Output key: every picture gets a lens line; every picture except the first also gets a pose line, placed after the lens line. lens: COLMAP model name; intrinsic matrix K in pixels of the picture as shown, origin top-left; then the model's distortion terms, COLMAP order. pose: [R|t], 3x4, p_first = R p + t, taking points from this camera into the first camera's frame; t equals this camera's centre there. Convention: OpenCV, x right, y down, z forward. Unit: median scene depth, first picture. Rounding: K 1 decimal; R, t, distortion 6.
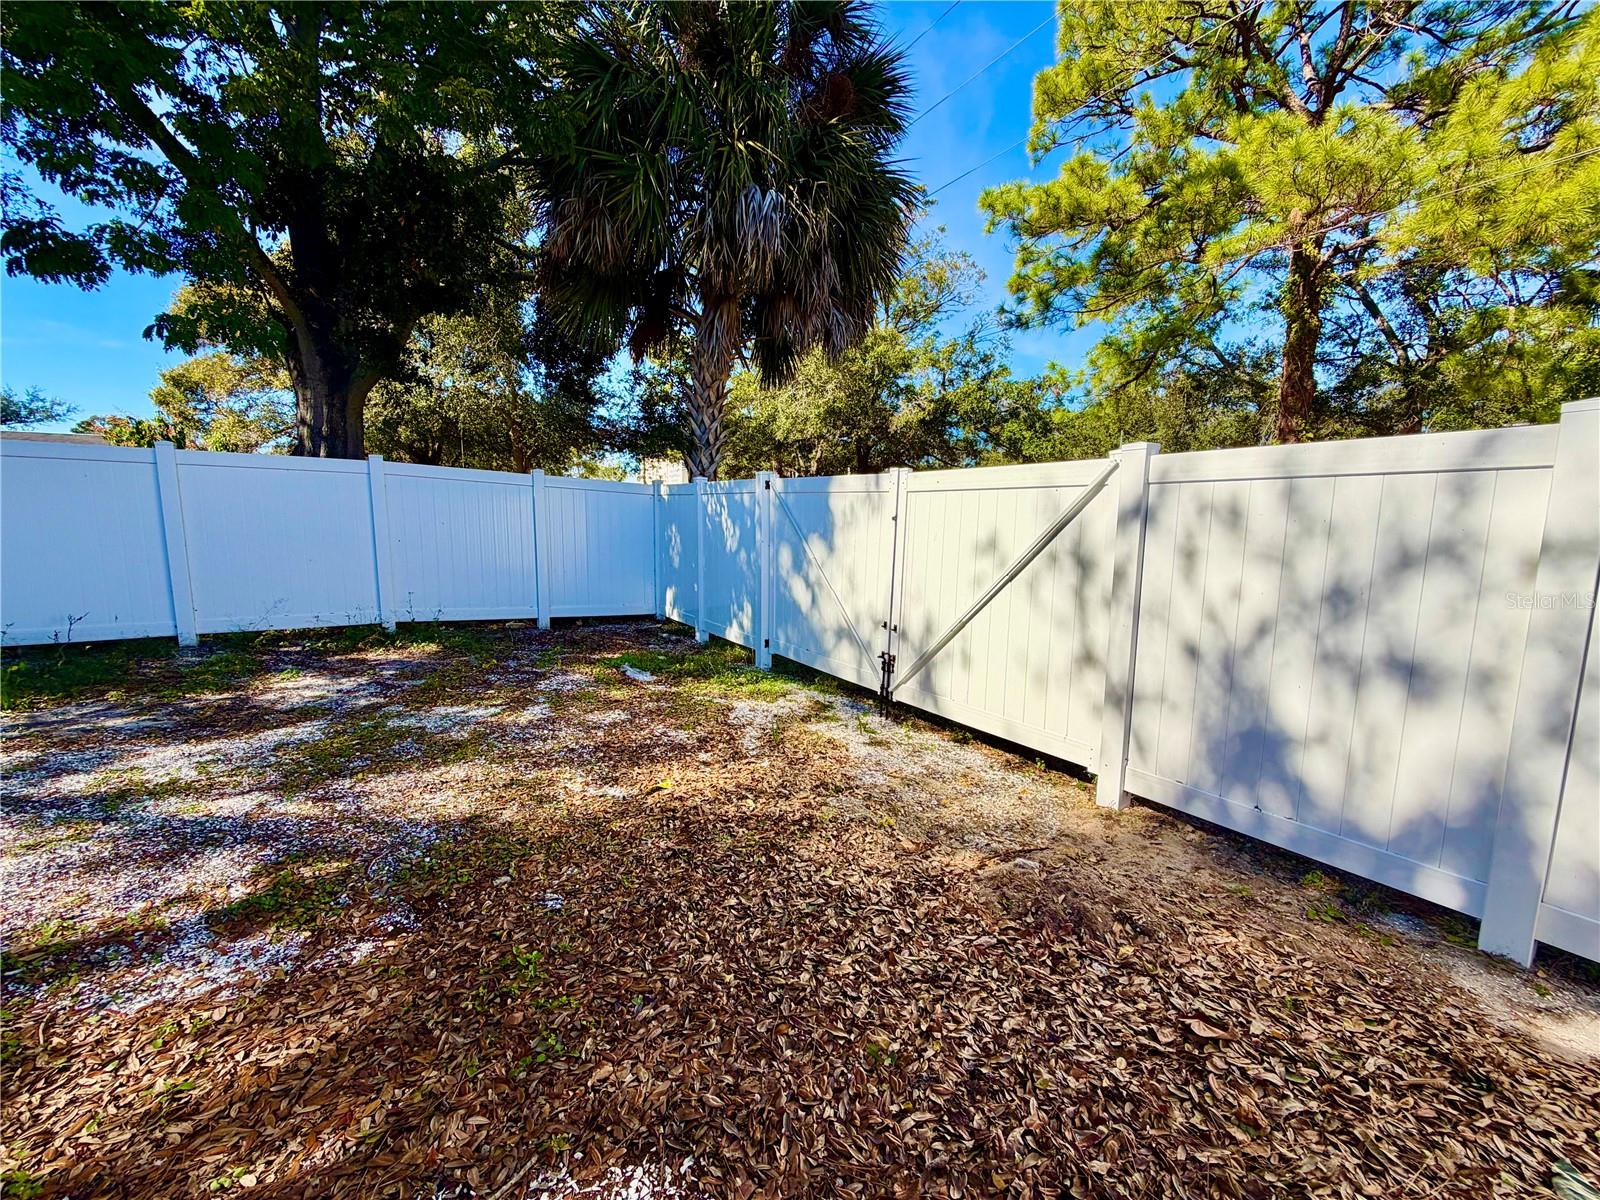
lens RADIAL K [[637.5, 0, 800.1], [0, 637.5, 597.4], [0, 0, 1]] dist [-0.002212, 0.000240]
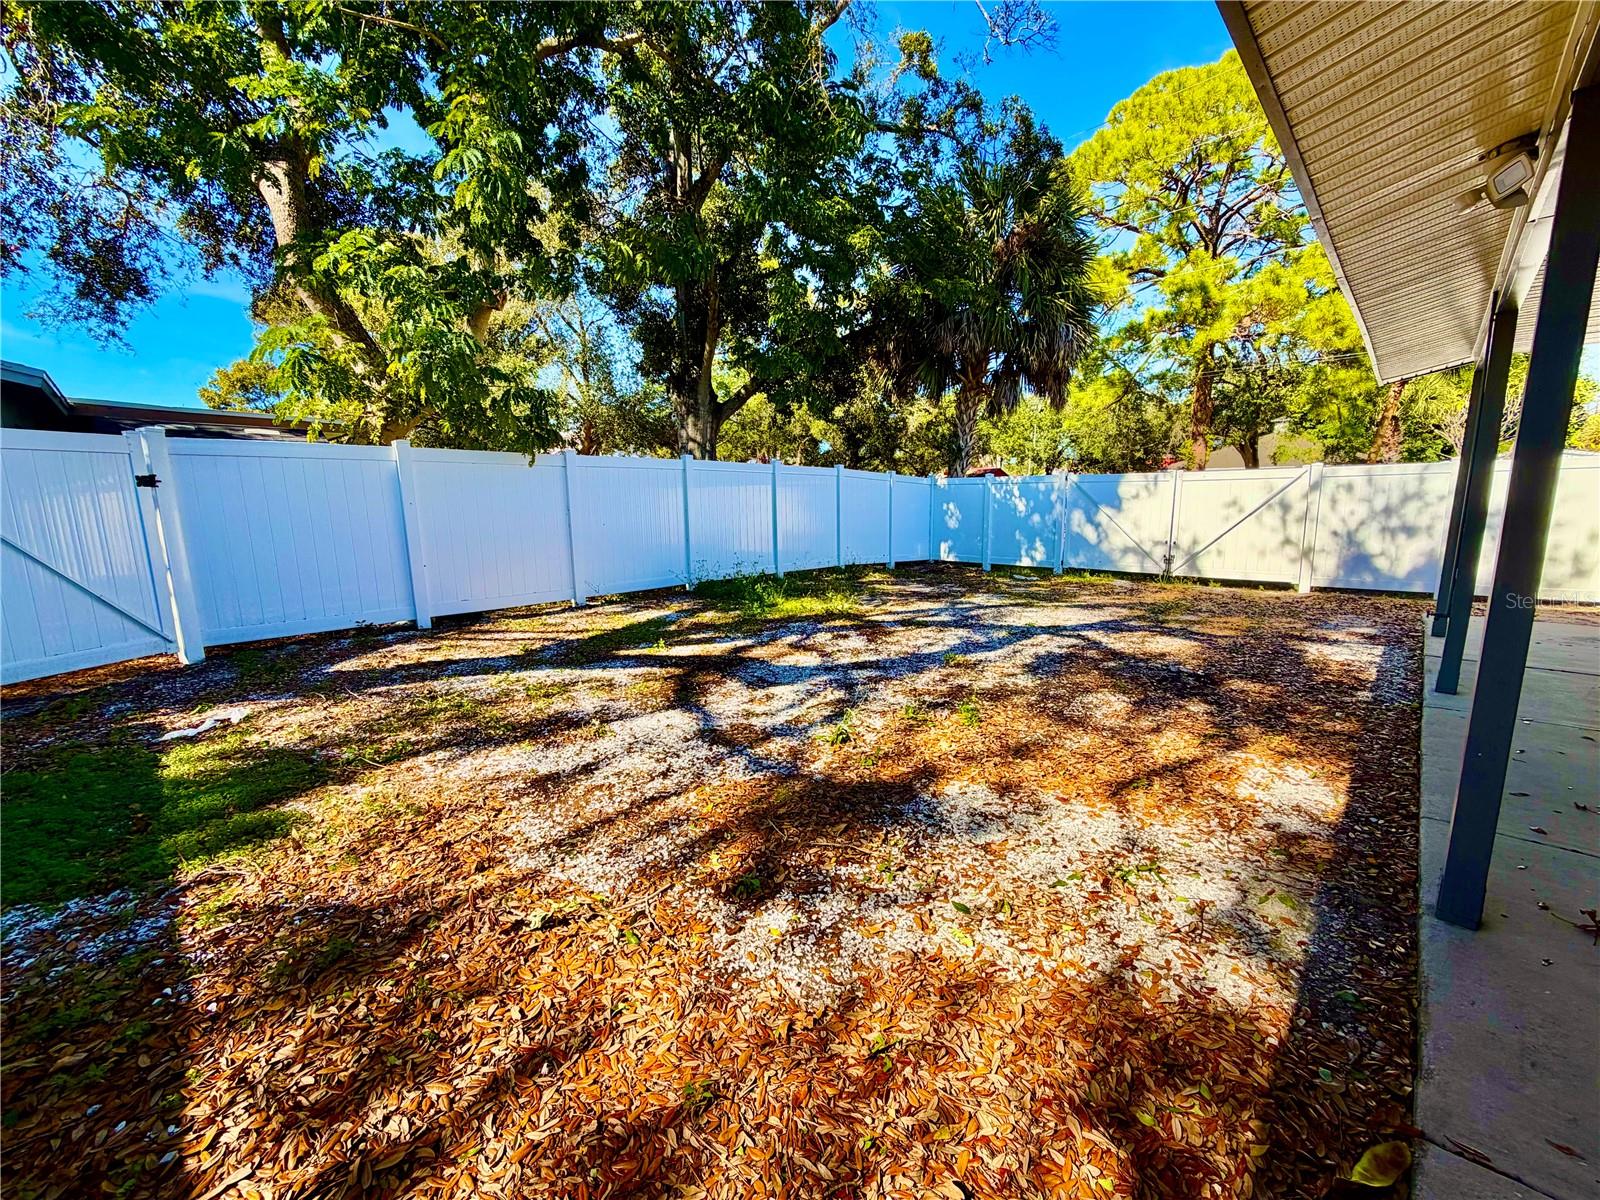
lens RADIAL K [[637.5, 0, 800.1], [0, 637.5, 597.4], [0, 0, 1]] dist [-0.002212, 0.000240]
pose [[0.962048, -0.075919, 0.262108, -1.671963], [0.067619, 0.996887, 0.040553, 0.060192], [-0.264371, -0.021290, 0.964186, -0.787358]]
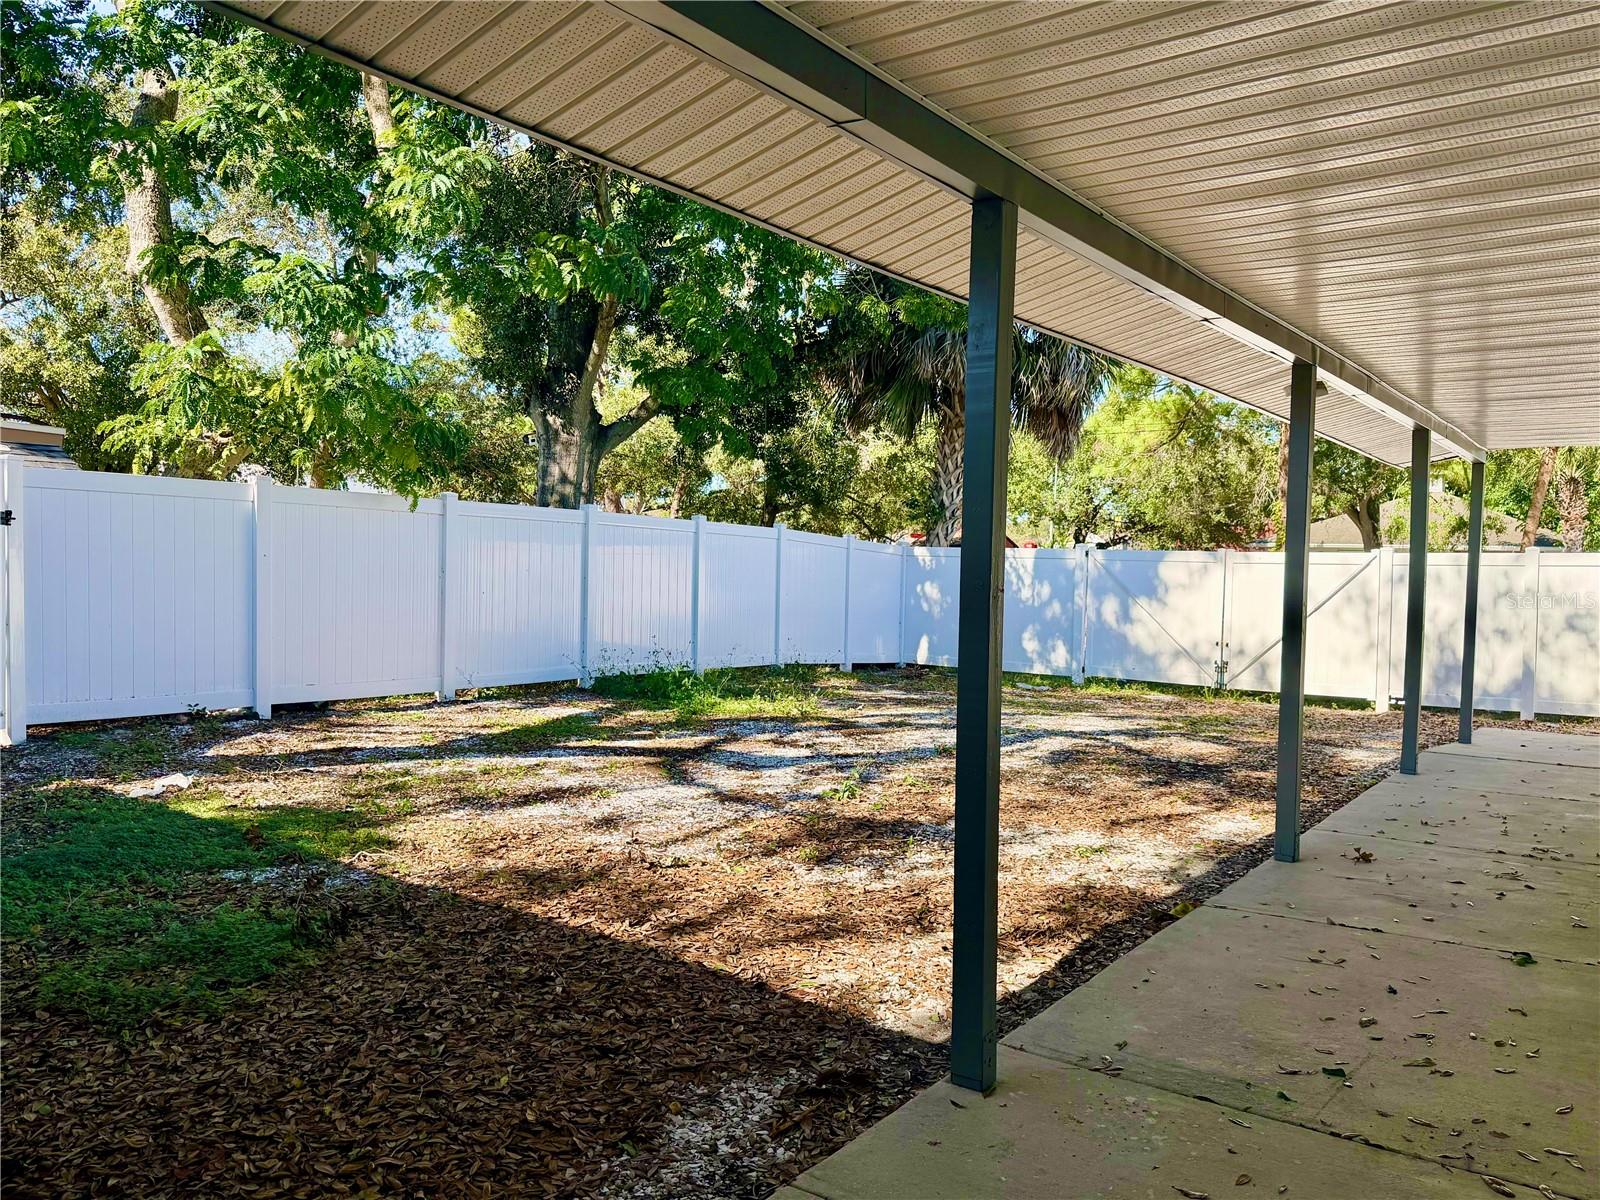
lens RADIAL K [[1195.1, 0, 803.8], [0, 1195.1, 589.1], [0, 0, 1]] dist [0.035552, -0.050457]
pose [[0.917619, -0.007073, 0.397399, -2.064081], [0.046338, 0.994927, -0.089290, 0.133375], [-0.394751, 0.100349, 0.913292, -1.415915]]
